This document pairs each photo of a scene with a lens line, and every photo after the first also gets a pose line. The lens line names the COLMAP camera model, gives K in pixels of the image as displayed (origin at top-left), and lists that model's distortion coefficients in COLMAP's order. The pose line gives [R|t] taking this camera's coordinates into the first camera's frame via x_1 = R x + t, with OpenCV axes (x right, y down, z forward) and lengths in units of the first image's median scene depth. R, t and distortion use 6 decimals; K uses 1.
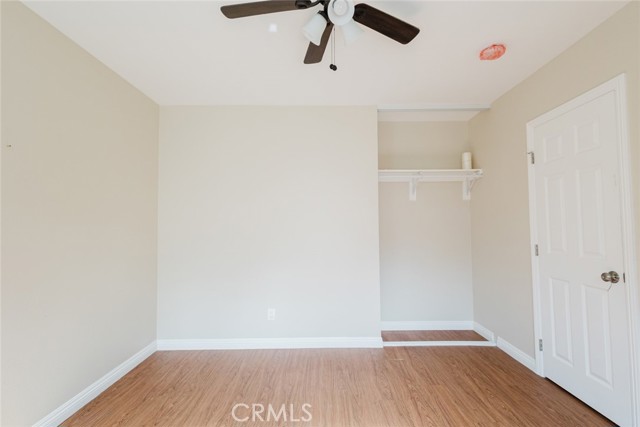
lens RADIAL K [[304.3, 0, 324.6], [0, 304.3, 215.5], [0, 0, 1]] dist [0.003926, -0.000635]
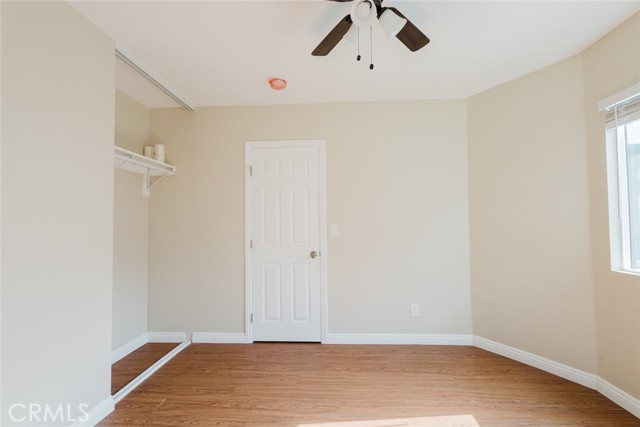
lens RADIAL K [[304.3, 0, 325.2], [0, 304.3, 214.9], [0, 0, 1]] dist [0.003926, -0.000635]
pose [[0.049061, 0.039936, 0.997997, -0.559212], [-0.027604, 0.998873, -0.038614, 0.031807], [-0.998414, -0.025654, 0.050108, 0.631908]]
